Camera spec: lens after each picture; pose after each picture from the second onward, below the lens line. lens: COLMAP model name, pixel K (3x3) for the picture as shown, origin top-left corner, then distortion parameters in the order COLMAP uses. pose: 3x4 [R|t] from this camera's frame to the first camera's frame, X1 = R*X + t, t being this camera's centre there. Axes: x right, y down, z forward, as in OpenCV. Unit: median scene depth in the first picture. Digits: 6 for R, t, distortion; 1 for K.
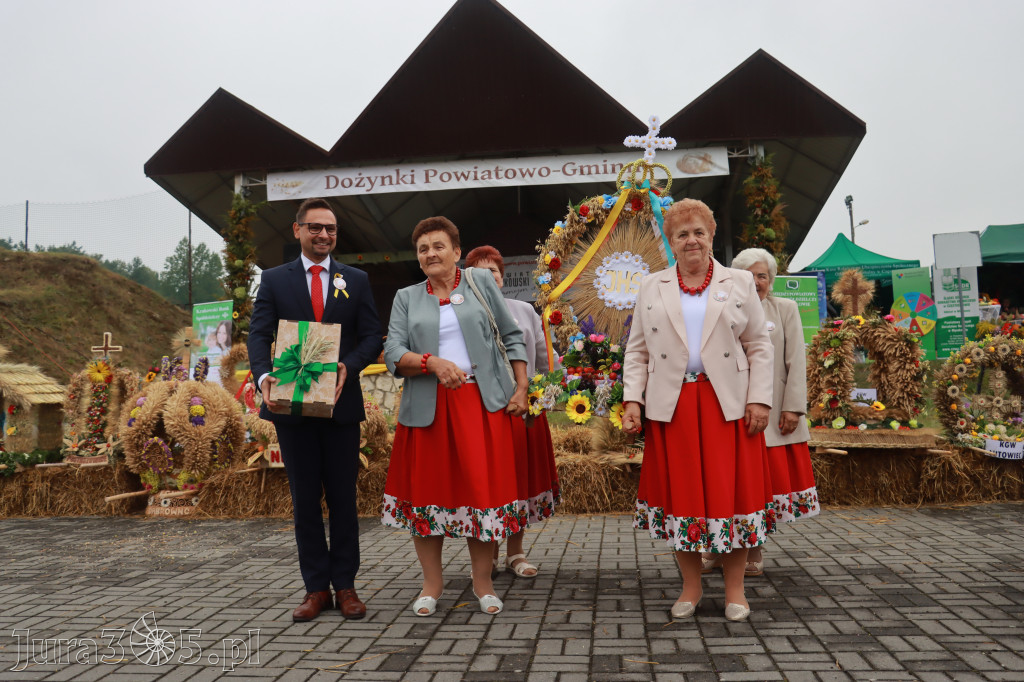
lens RADIAL K [[882.7, 0, 511.6], [0, 882.7, 351.0], [0, 0, 1]] dist [-0.178336, 0.173520]
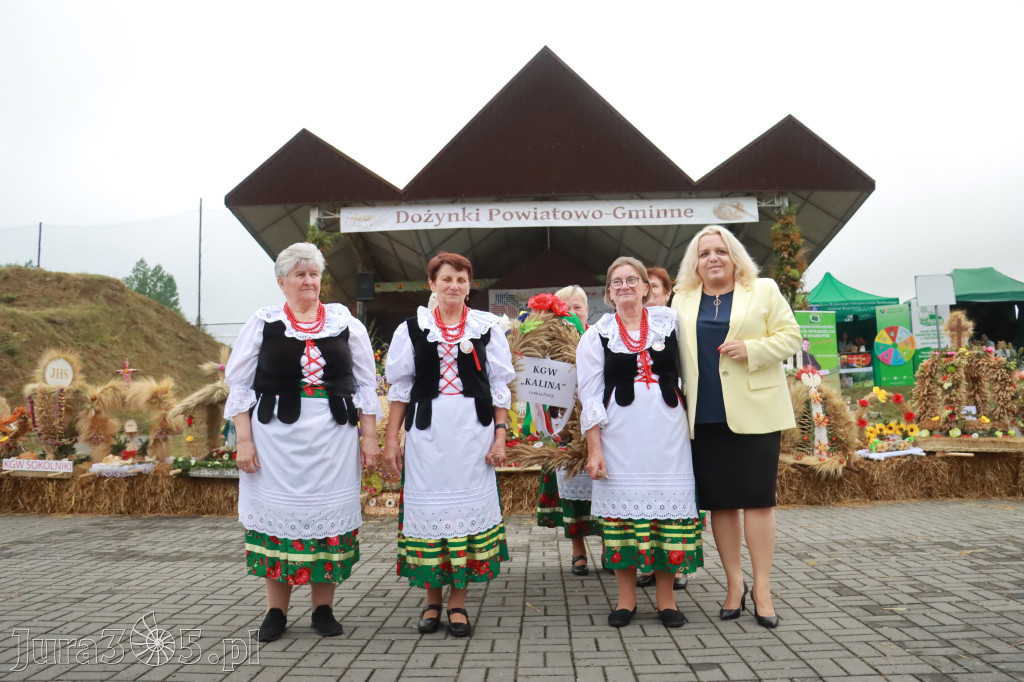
lens RADIAL K [[845.6, 0, 511.8], [0, 845.6, 348.5], [0, 0, 1]] dist [-0.190721, 0.165211]
pose [[0.996811, 0.014492, 0.078466, -0.150801], [-0.012093, 0.999447, -0.030961, 0.001894], [-0.078871, 0.029914, 0.996436, -0.057403]]
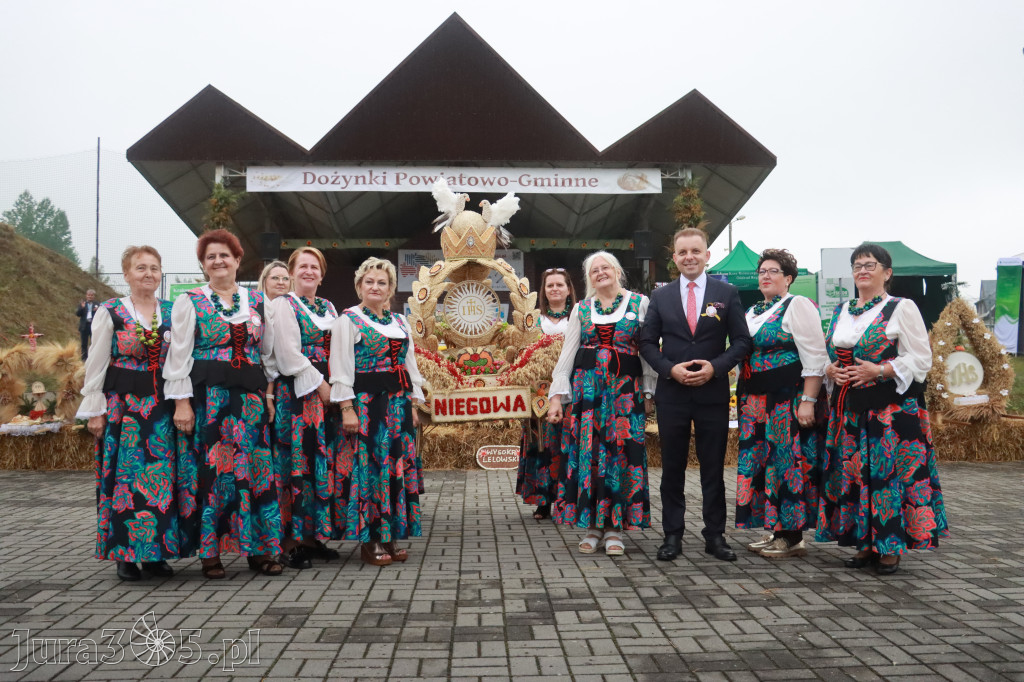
lens RADIAL K [[910.2, 0, 520.5], [0, 910.2, 343.1], [0, 0, 1]] dist [-0.169146, 0.198951]
pose [[0.985588, 0.031174, 0.166268, -0.126728], [-0.033984, 0.999323, 0.014085, -0.011538], [-0.165716, -0.019532, 0.985980, -0.163788]]
